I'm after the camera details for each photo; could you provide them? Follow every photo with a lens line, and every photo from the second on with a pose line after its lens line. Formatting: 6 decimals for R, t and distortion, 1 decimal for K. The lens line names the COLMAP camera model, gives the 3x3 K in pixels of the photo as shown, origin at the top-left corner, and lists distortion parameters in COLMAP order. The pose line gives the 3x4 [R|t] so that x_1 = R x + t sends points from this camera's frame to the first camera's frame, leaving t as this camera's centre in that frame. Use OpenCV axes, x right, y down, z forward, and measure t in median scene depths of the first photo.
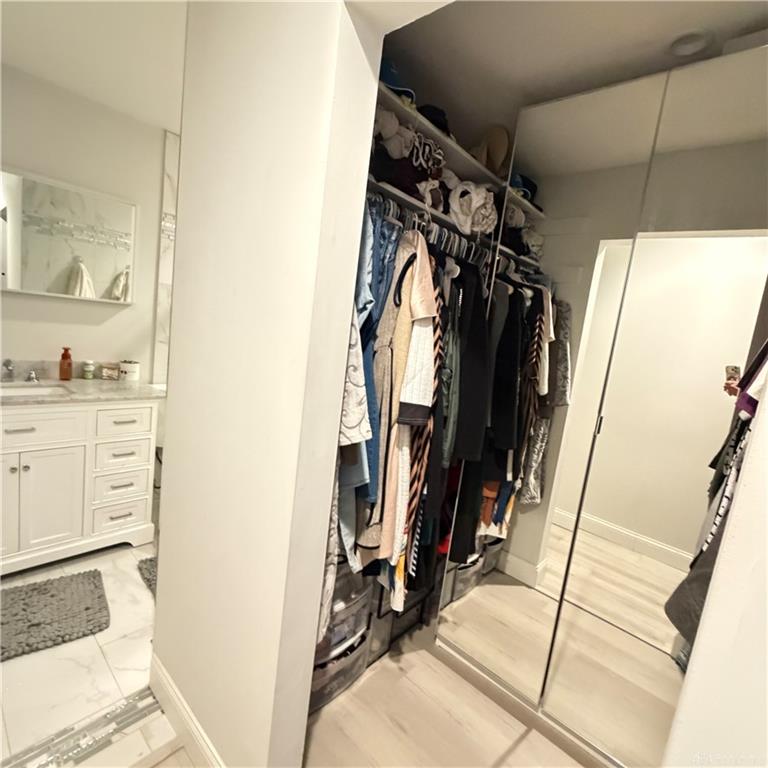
lens RADIAL K [[407.9, 0, 385.0], [0, 407.9, 384.5], [0, 0, 1]] dist [0.000016, -0.000409]
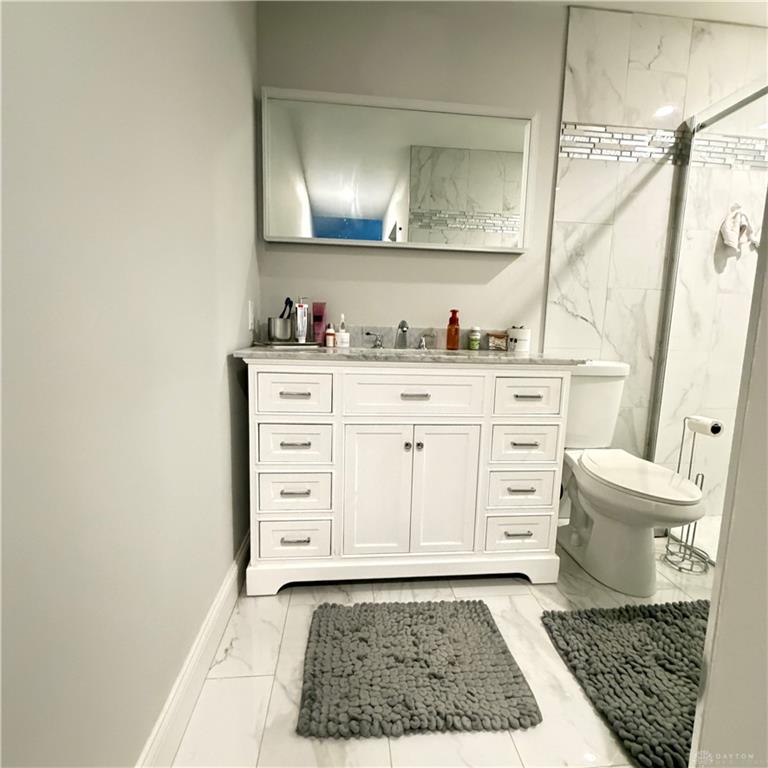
lens RADIAL K [[407.9, 0, 385.0], [0, 407.9, 384.5], [0, 0, 1]] dist [0.000016, -0.000409]
pose [[0.732492, -0.025244, -0.680307, -0.322085], [-0.025011, 0.997640, -0.063950, 0.113486], [0.680316, 0.063858, 0.730132, 0.308193]]
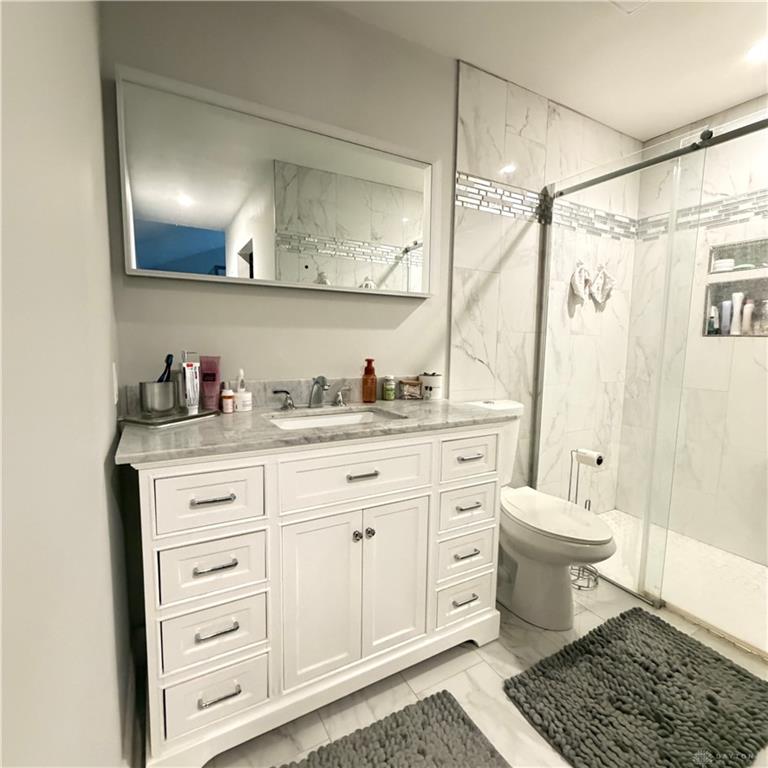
lens RADIAL K [[407.9, 0, 385.0], [0, 407.9, 384.5], [0, 0, 1]] dist [0.000016, -0.000409]
pose [[0.939241, -0.086550, -0.332169, -0.501789], [0.065290, 0.995069, -0.074663, 0.013205], [0.336993, 0.048439, 0.940260, 0.304199]]
